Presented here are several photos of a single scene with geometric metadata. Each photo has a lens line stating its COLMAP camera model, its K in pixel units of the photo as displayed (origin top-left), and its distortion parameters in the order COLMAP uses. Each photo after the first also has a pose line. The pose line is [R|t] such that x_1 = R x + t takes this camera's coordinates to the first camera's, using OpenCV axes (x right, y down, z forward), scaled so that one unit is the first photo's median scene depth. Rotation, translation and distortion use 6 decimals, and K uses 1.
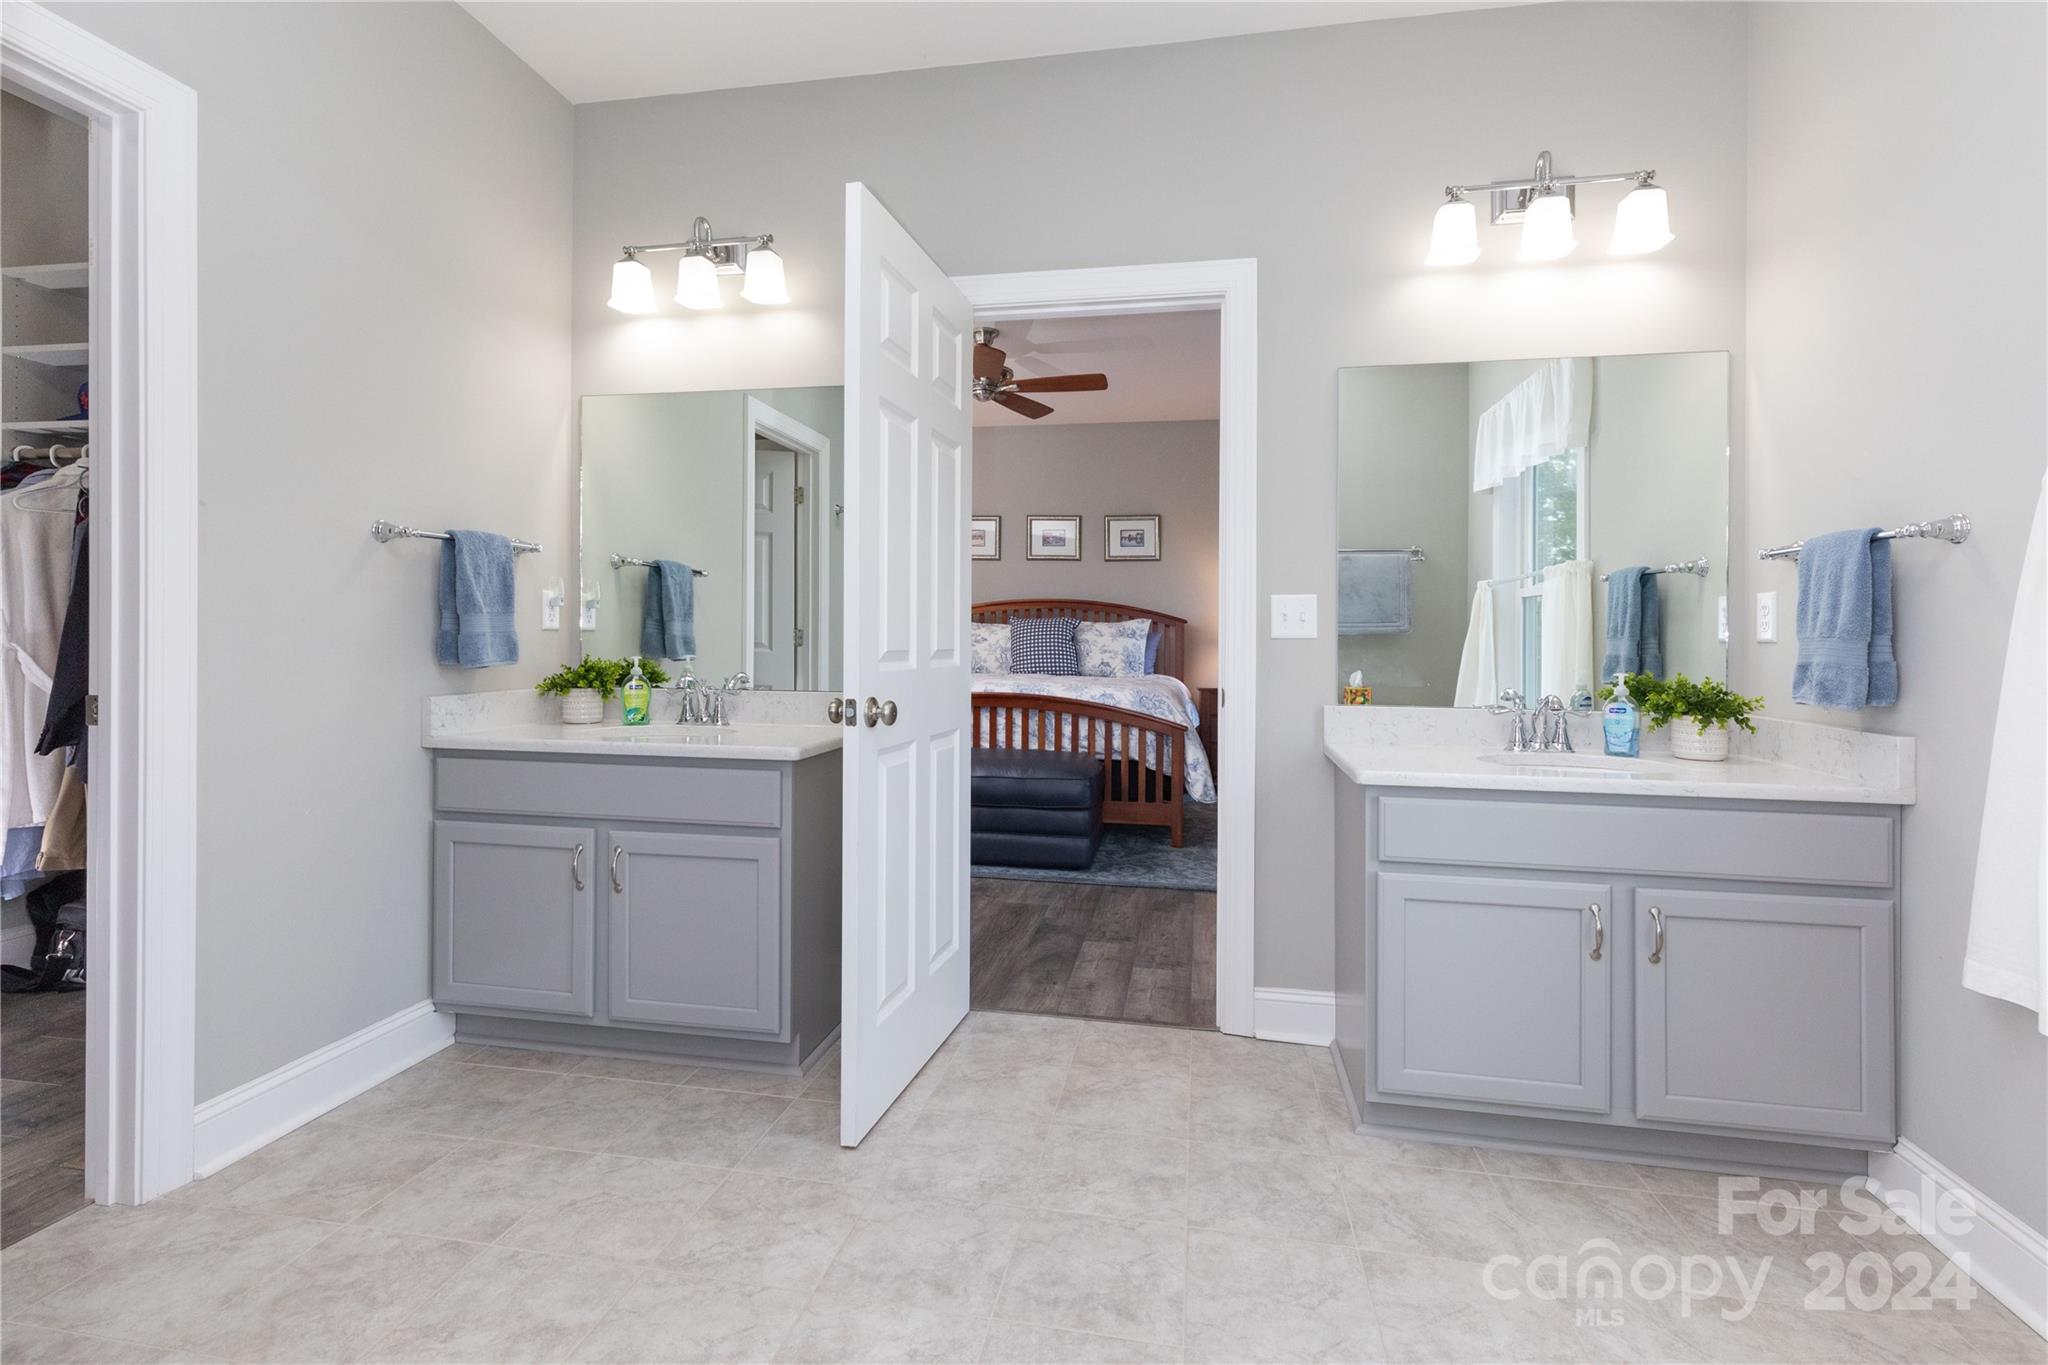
lens RADIAL K [[936.7, 0, 1028.2], [0, 936.7, 621.4], [0, 0, 1]] dist [0.000318, 0.000121]
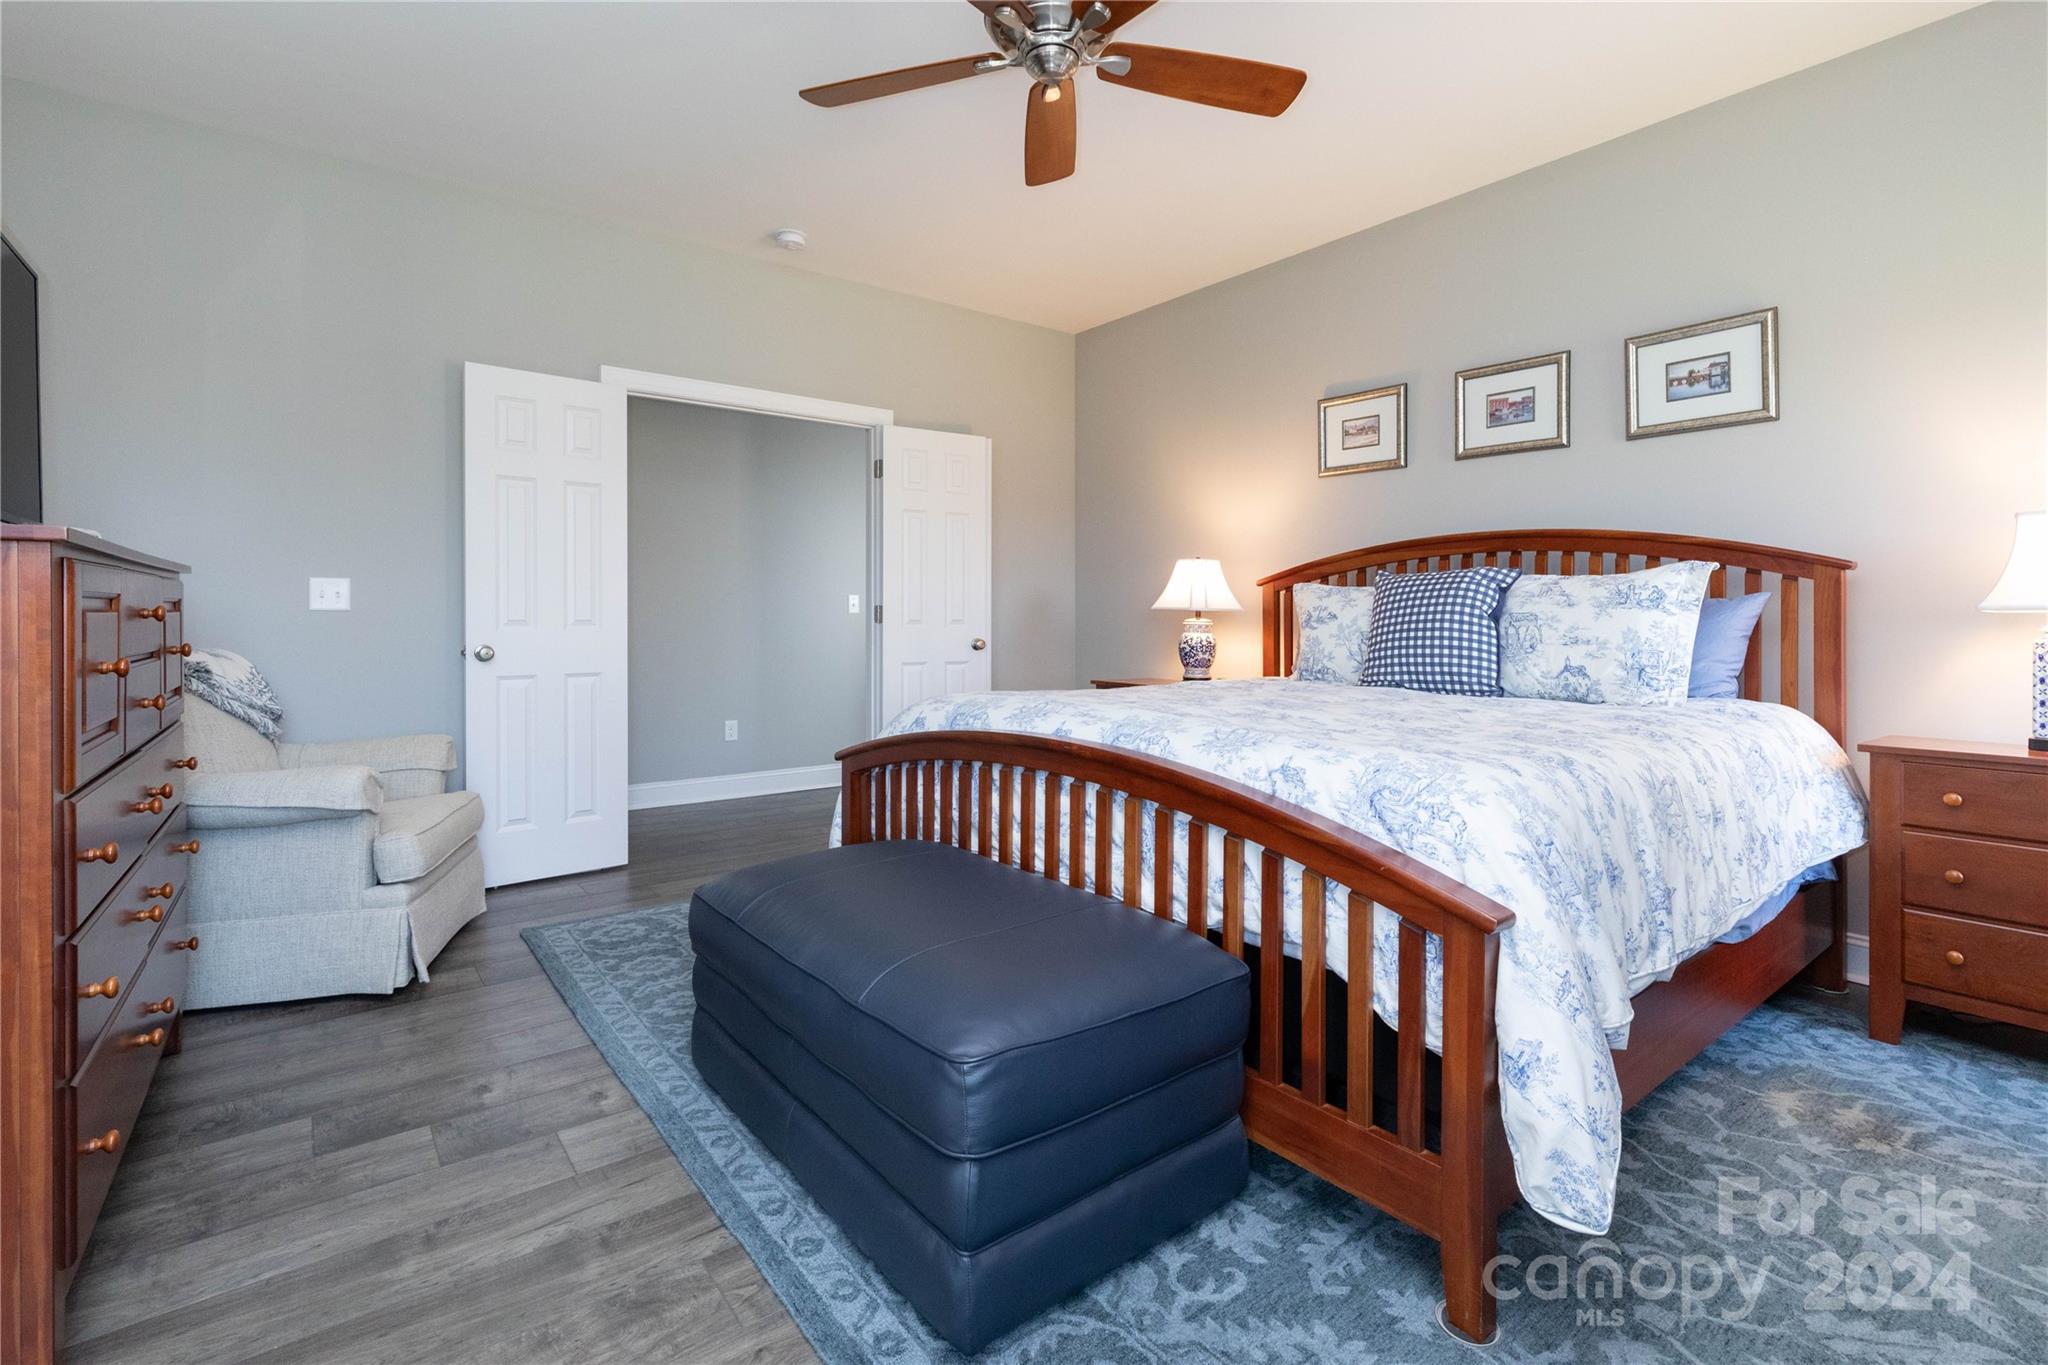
lens RADIAL K [[936.7, 0, 1028.2], [0, 936.7, 621.4], [0, 0, 1]] dist [0.000318, 0.000121]
pose [[0.738315, -0.005038, -0.674438, 0.184043], [0.017606, 0.999775, 0.011806, 0.013103], [0.674227, -0.020591, 0.738237, 0.503595]]
